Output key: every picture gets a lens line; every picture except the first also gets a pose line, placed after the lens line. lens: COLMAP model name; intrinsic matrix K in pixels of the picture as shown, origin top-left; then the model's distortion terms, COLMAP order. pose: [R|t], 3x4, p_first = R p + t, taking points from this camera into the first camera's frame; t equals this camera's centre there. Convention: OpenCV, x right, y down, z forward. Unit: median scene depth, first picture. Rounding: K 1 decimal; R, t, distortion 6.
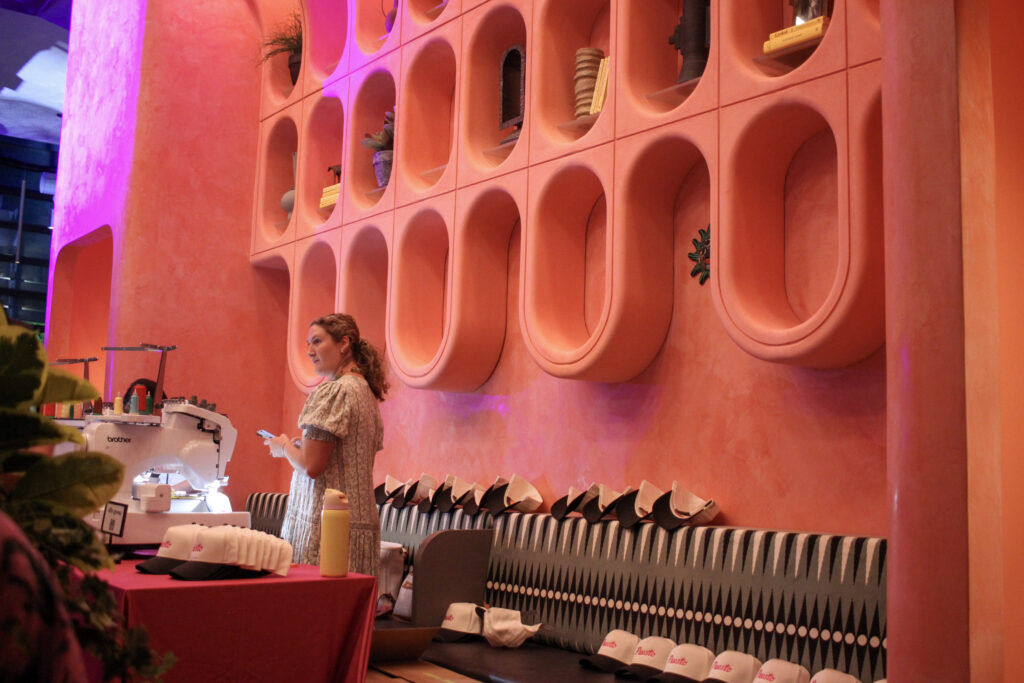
lens RADIAL K [[1128.6, 0, 512.8], [0, 1128.6, 340.3], [0, 0, 1]] dist [-0.089285, 0.000000]
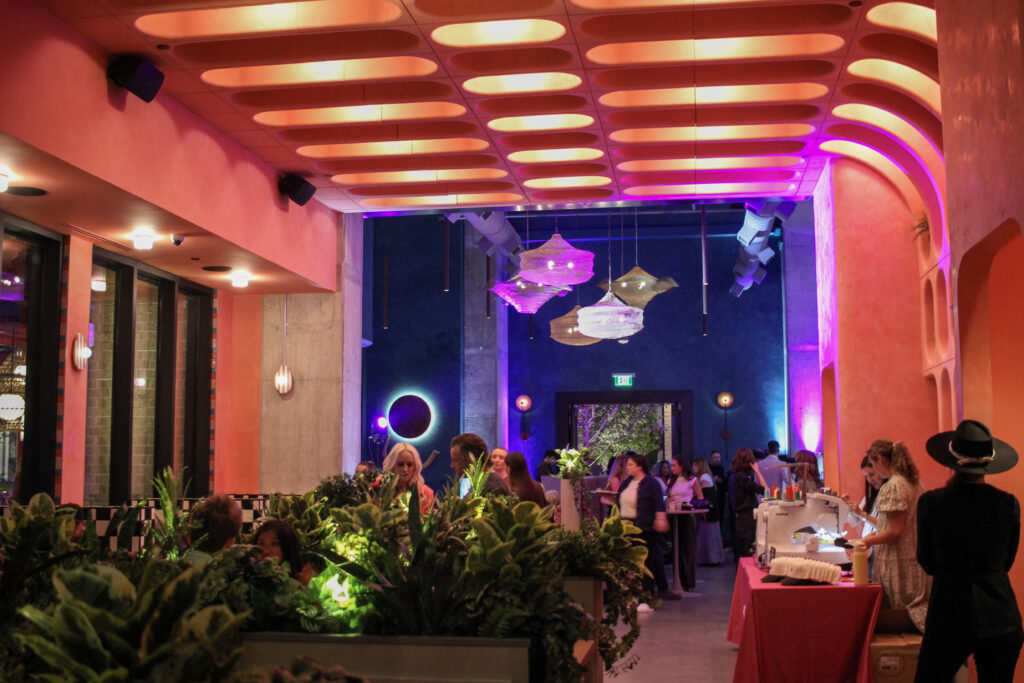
lens RADIAL K [[1128.6, 0, 512.2], [0, 1128.6, 342.1], [0, 0, 1]] dist [-0.089285, 0.000000]
pose [[0.689655, -0.117764, -0.714498, 0.469295], [0.109338, 0.992310, -0.058016, -0.092062], [0.715836, -0.038111, 0.697228, -0.433632]]
